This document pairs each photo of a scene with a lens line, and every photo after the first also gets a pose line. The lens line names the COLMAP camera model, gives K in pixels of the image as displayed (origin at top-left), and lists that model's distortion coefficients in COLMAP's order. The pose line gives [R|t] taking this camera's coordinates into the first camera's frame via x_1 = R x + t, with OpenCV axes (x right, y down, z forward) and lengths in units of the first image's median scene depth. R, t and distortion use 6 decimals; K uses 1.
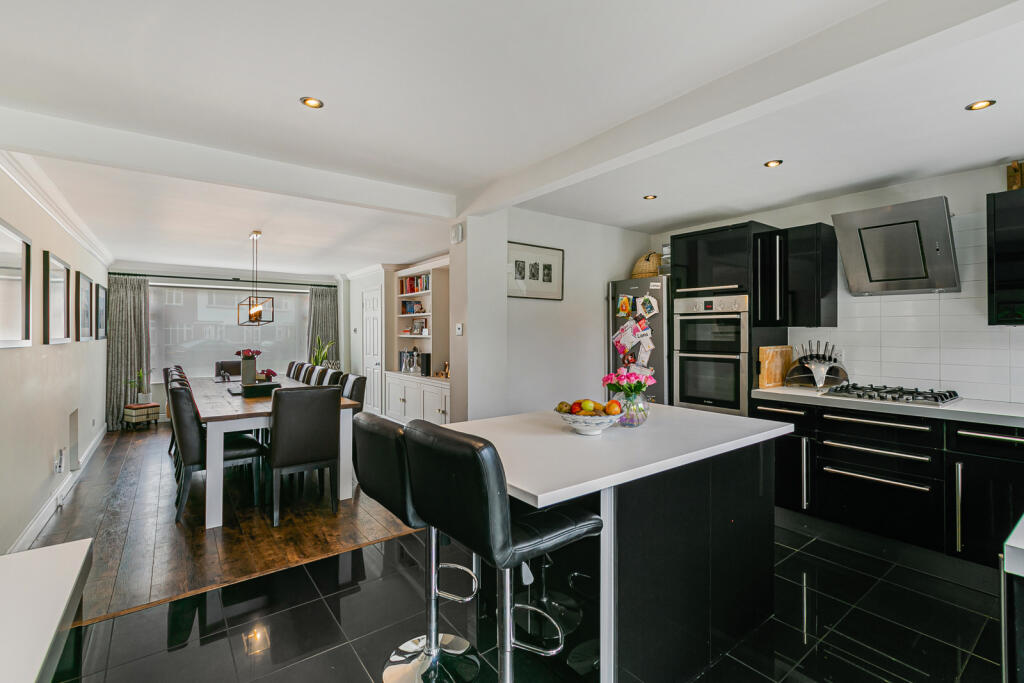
lens RADIAL K [[463.8, 0, 511.2], [0, 463.8, 334.7], [0, 0, 1]] dist [-0.001157, 0.000105]
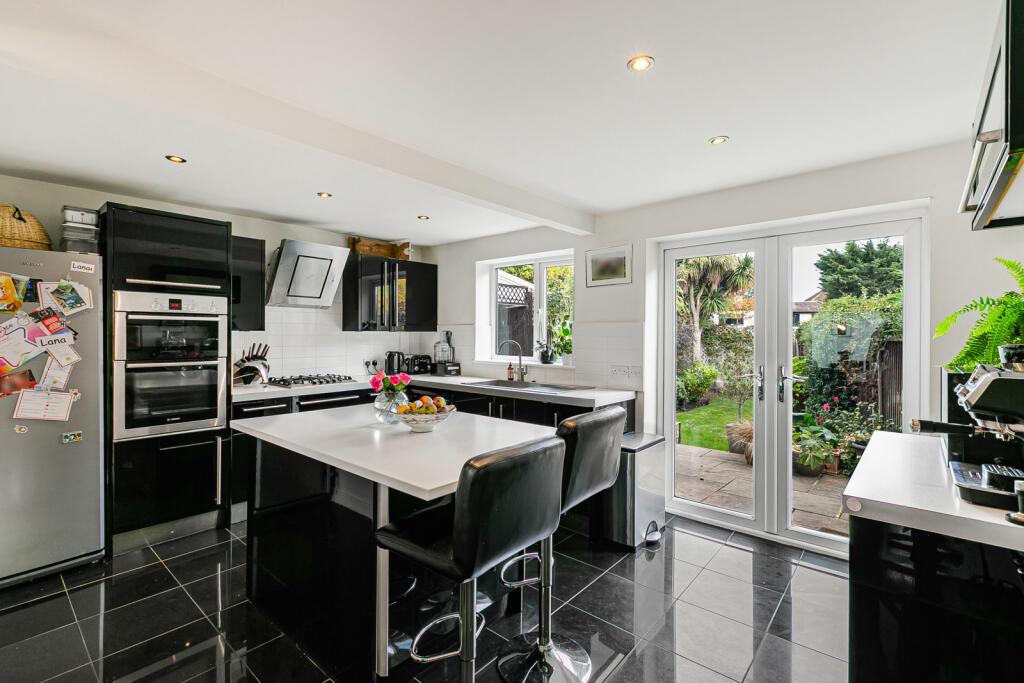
lens RADIAL K [[463.8, 0, 511.2], [0, 463.8, 334.7], [0, 0, 1]] dist [-0.001157, 0.000105]
pose [[-0.212685, -0.002299, 0.977118, -1.013101], [0.005563, 0.999978, 0.003563, -0.014296], [-0.977105, 0.006193, -0.212668, 1.119149]]
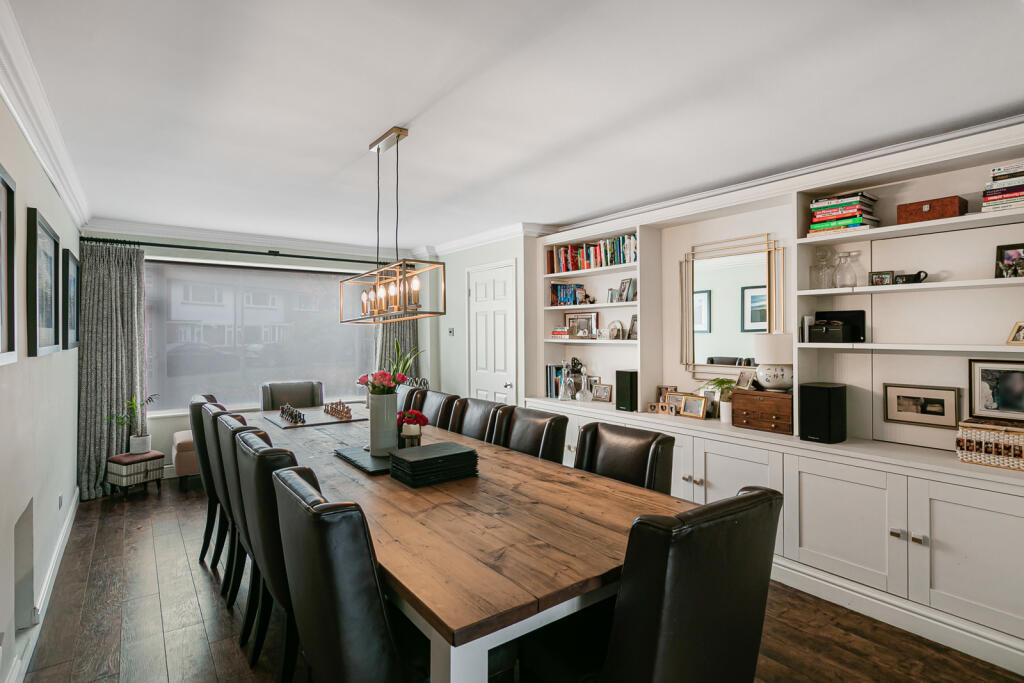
lens RADIAL K [[524.8, 0, 511.2], [0, 524.8, 336.2], [0, 0, 1]] dist [-0.001512, 0.000373]
pose [[0.999965, -0.000956, -0.008252, -0.284710], [0.000964, 0.999999, 0.001054, -0.004288], [0.008251, -0.001062, 0.999965, 0.301999]]
